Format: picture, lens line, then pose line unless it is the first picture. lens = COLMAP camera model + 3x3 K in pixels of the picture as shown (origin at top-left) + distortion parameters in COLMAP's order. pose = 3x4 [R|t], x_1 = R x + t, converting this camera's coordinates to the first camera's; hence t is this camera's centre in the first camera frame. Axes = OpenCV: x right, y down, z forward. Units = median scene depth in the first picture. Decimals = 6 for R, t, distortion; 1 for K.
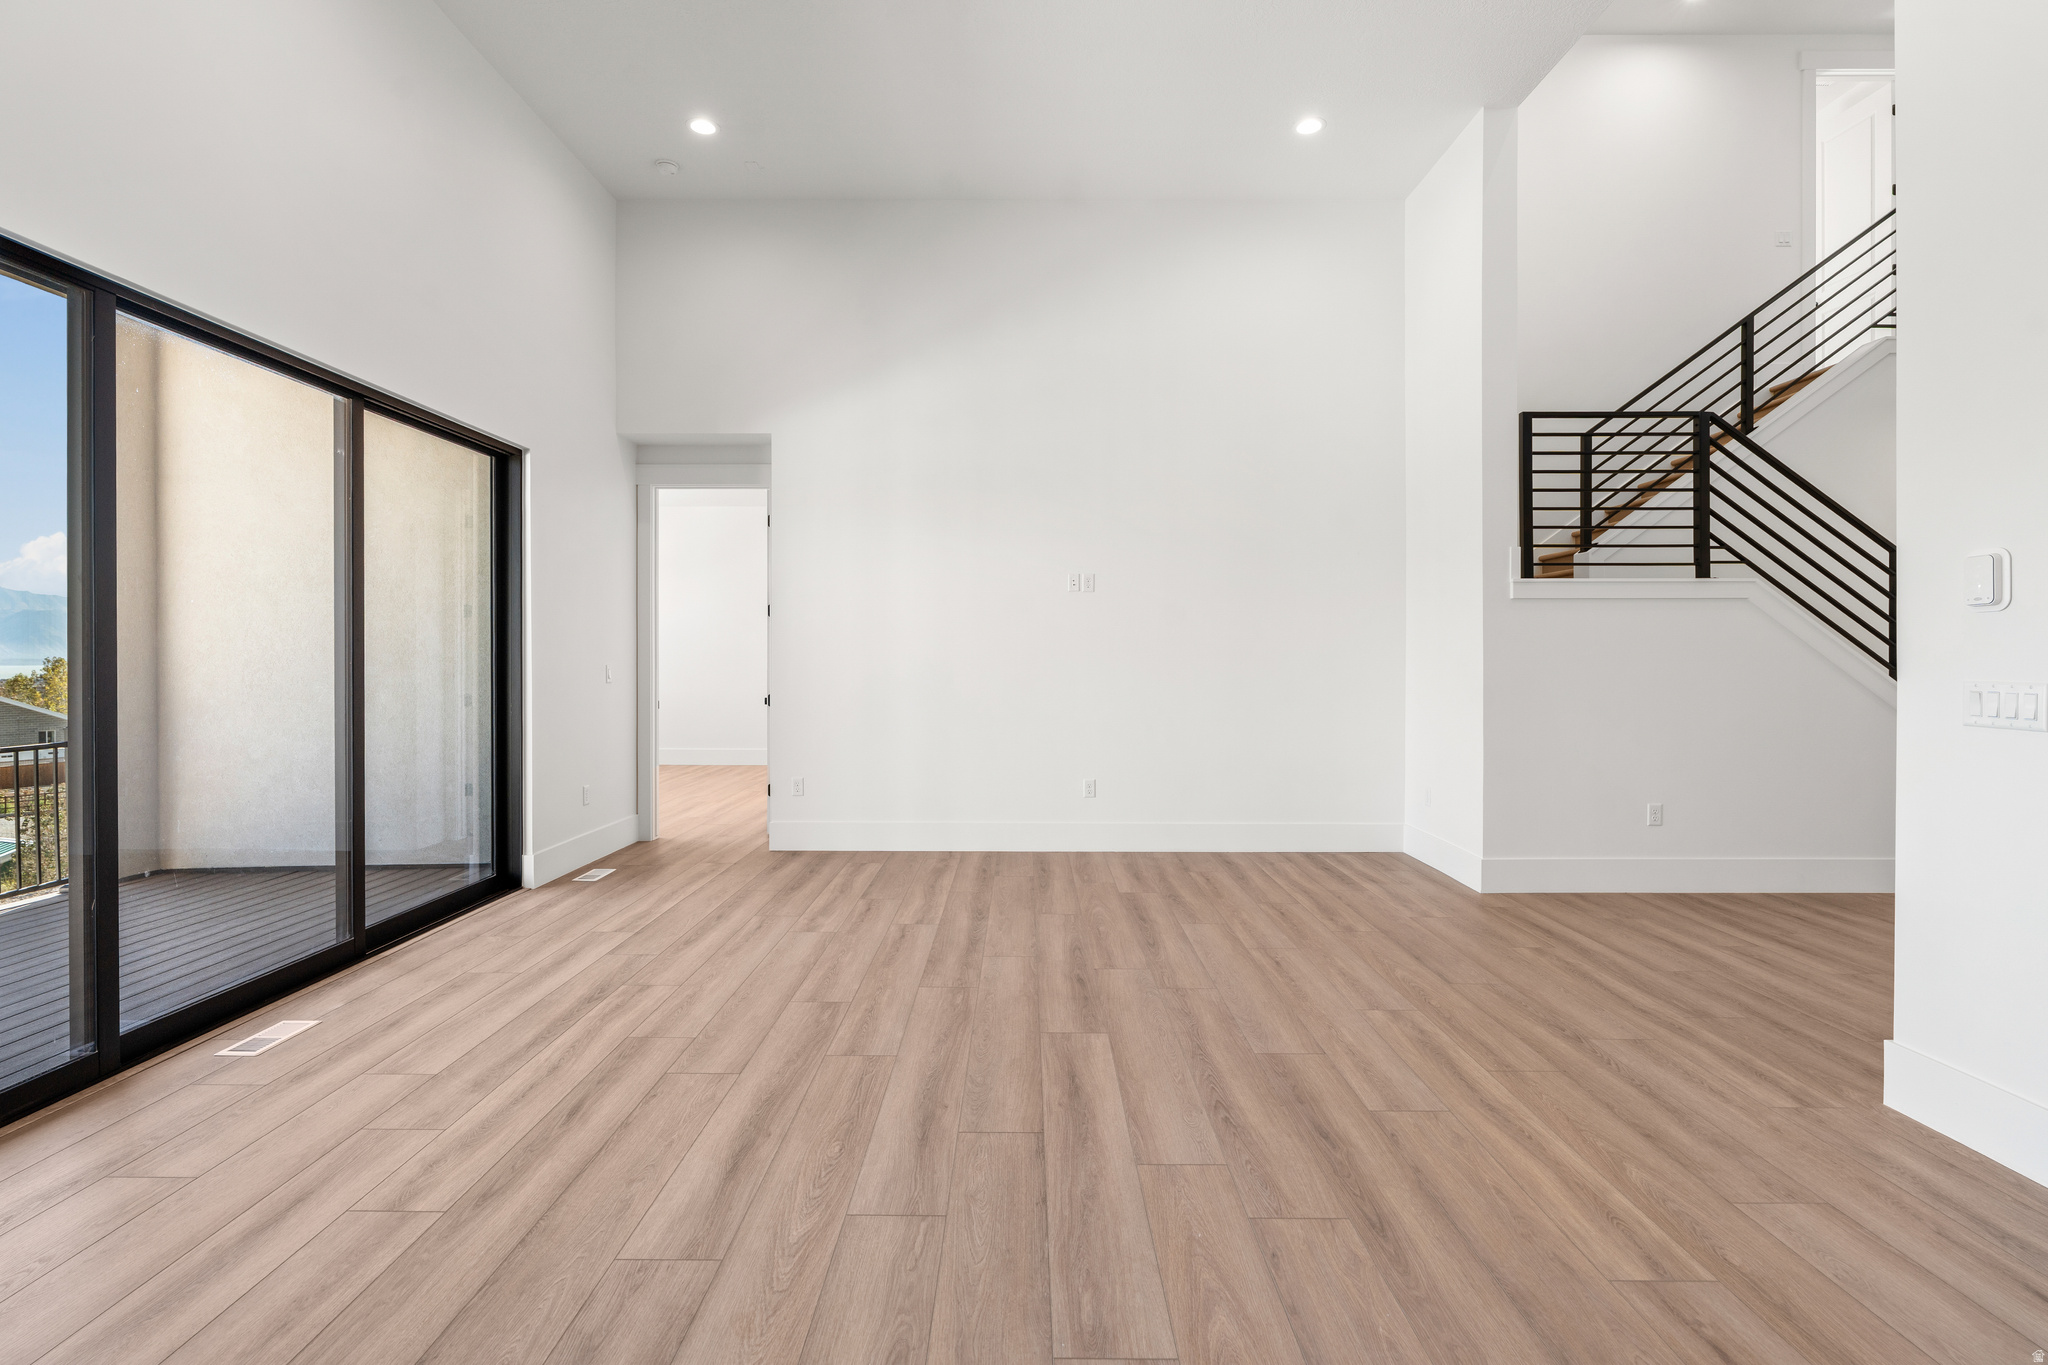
lens RADIAL K [[969.7, 0, 1019.1], [0, 969.7, 661.4], [0, 0, 1]] dist [-0.003728, 0.000960]
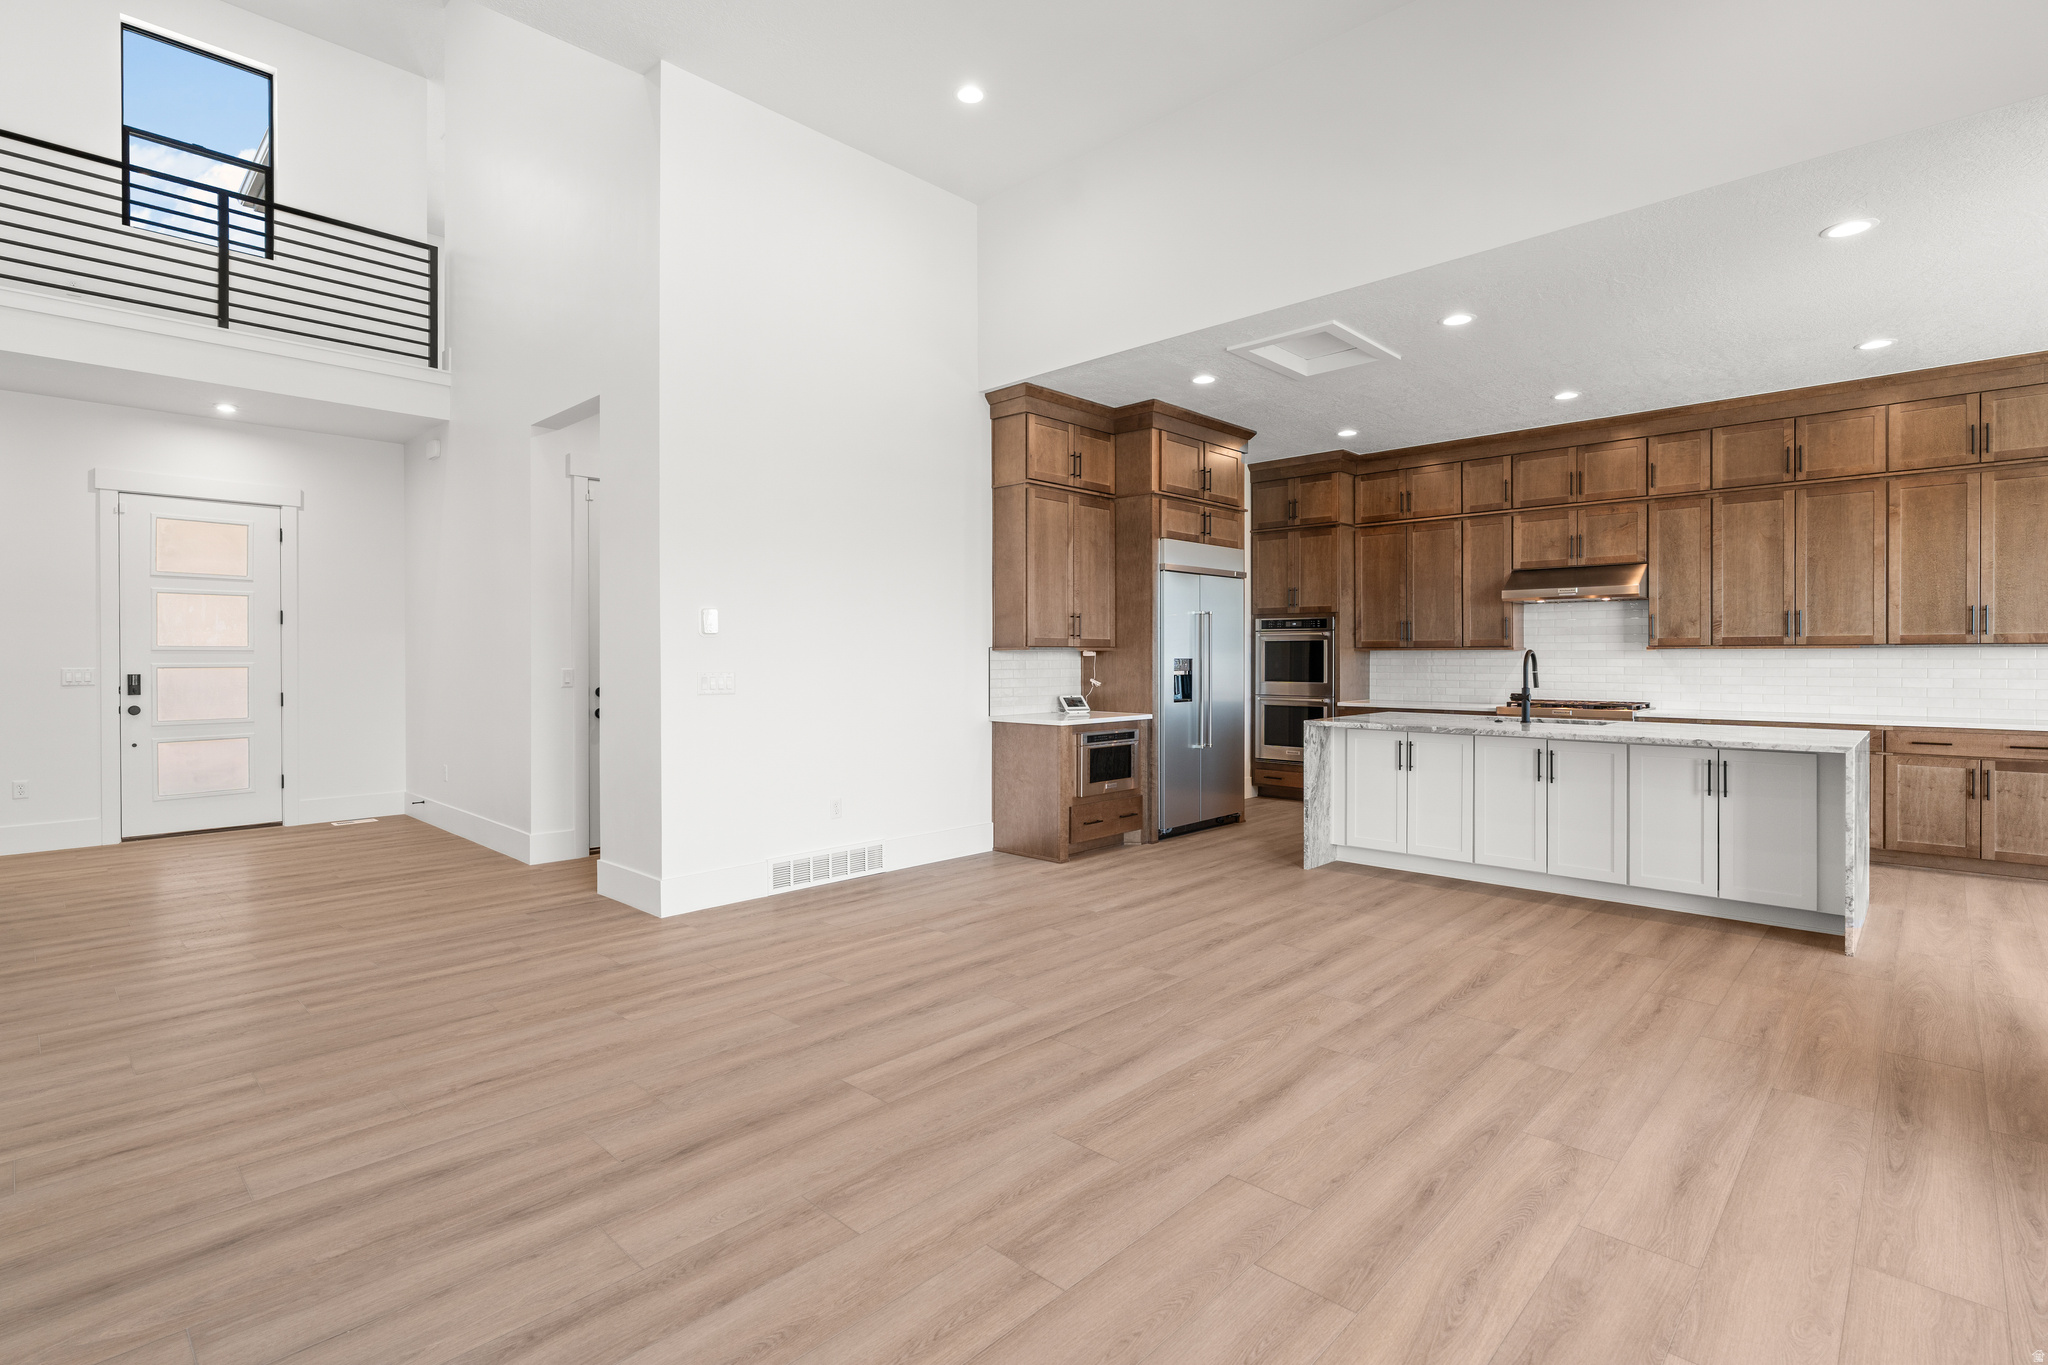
lens RADIAL K [[976.7, 0, 1022.2], [0, 976.7, 658.6], [0, 0, 1]] dist [-0.000881, 0.000116]
pose [[-0.730145, -0.001111, 0.683291, -0.603907], [0.002095, 0.999990, 0.003866, -0.009432], [-0.683289, 0.004254, -0.730136, 1.435536]]
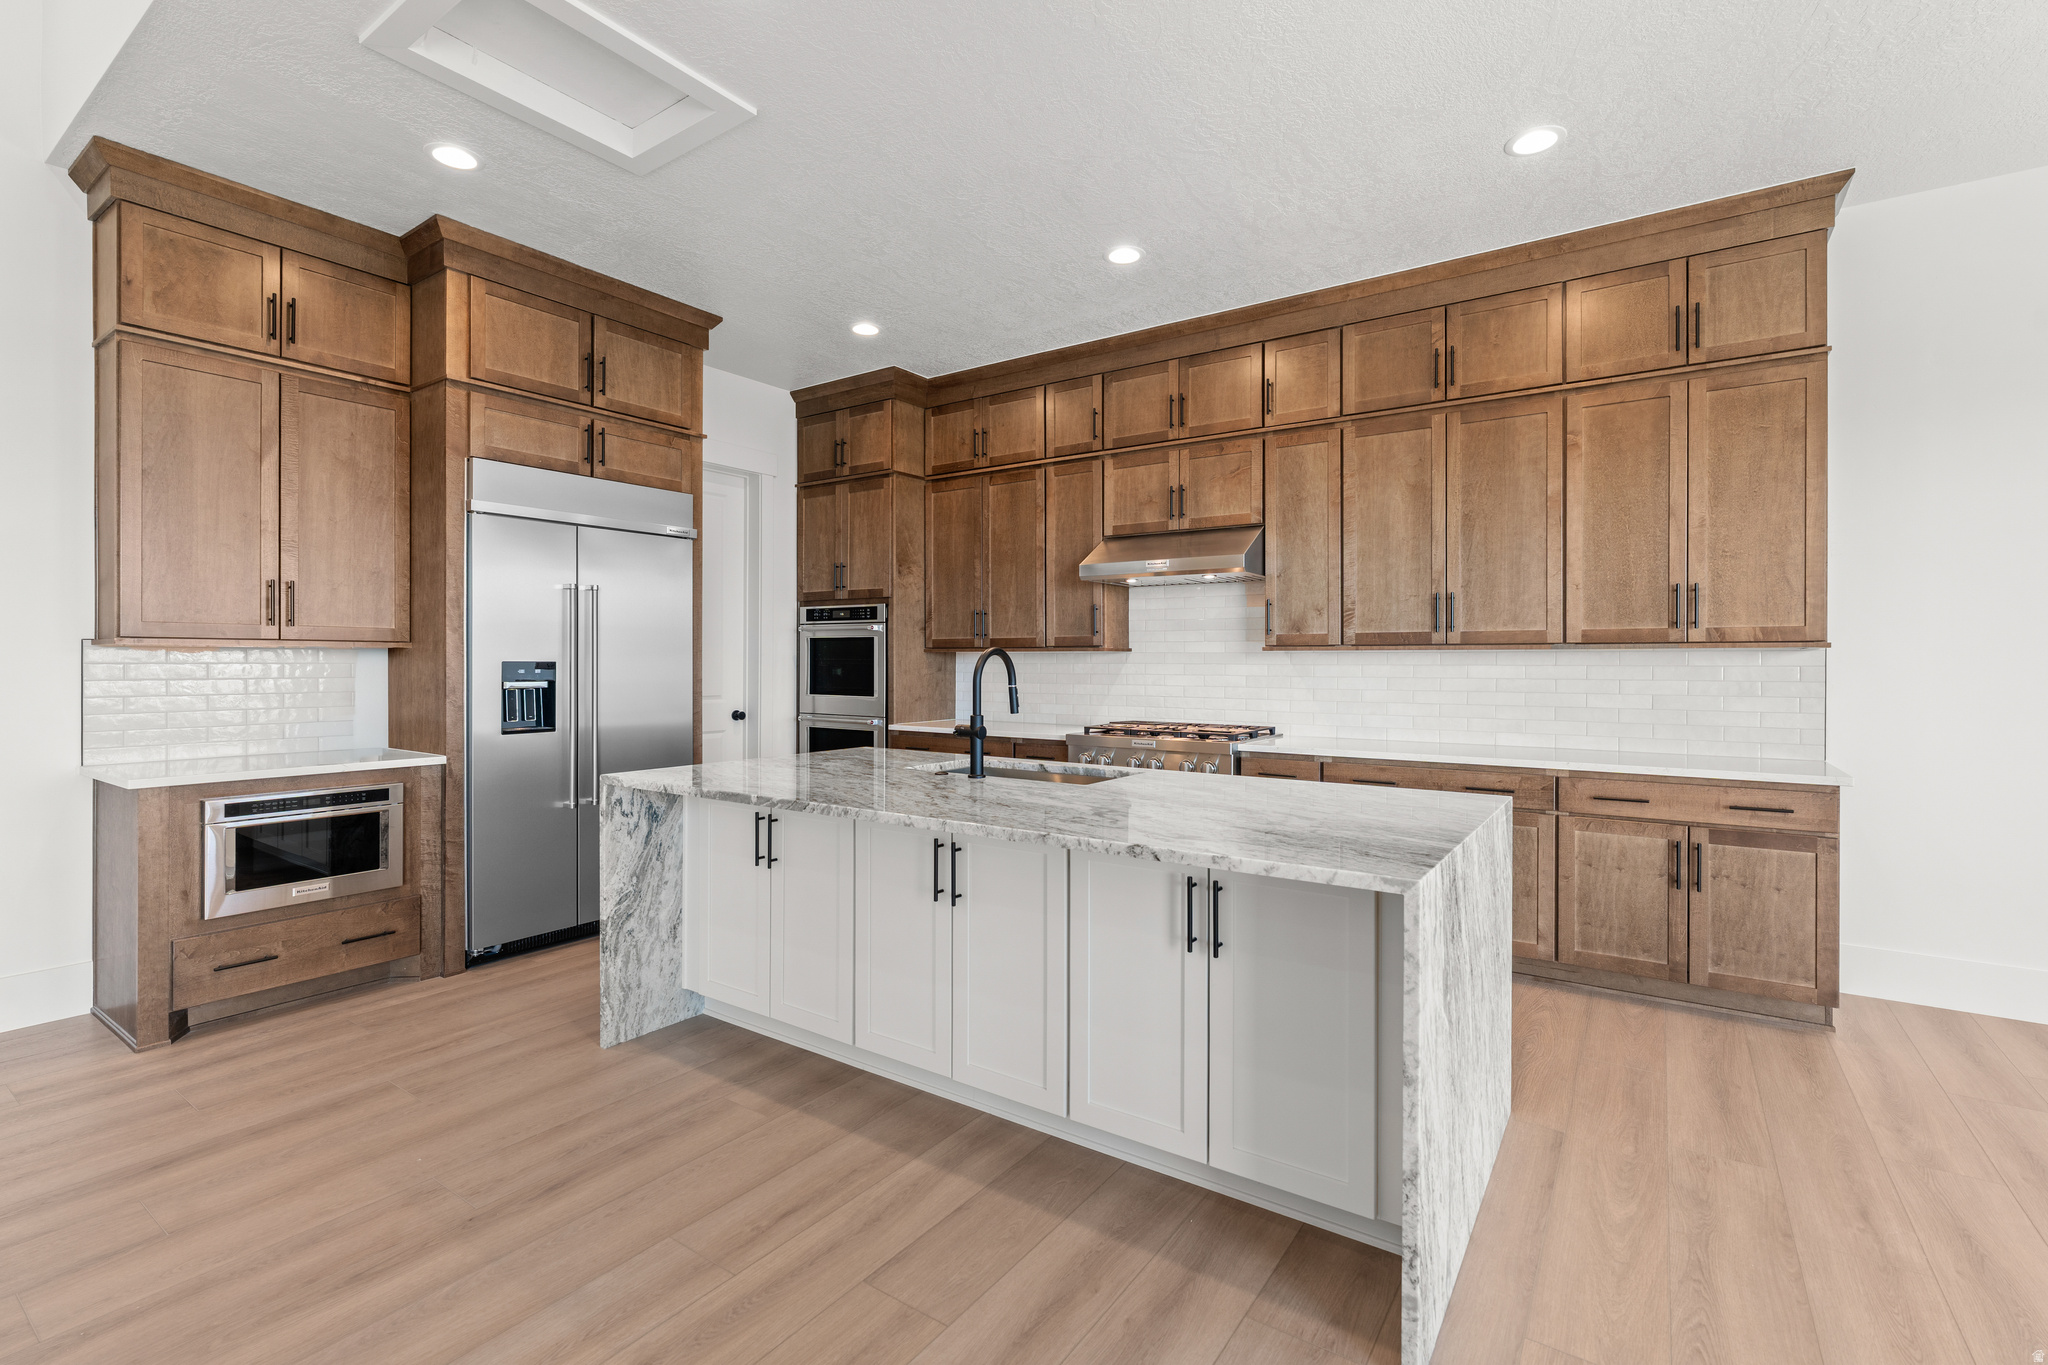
lens RADIAL K [[924.5, 0, 1025.1], [0, 924.5, 657.5], [0, 0, 1]] dist [-0.006107, 0.000493]
pose [[-0.825023, -0.000796, 0.565099, -0.630543], [-0.002140, 0.999996, -0.001717, -0.005327], [-0.565095, -0.002626, -0.825022, 0.362969]]
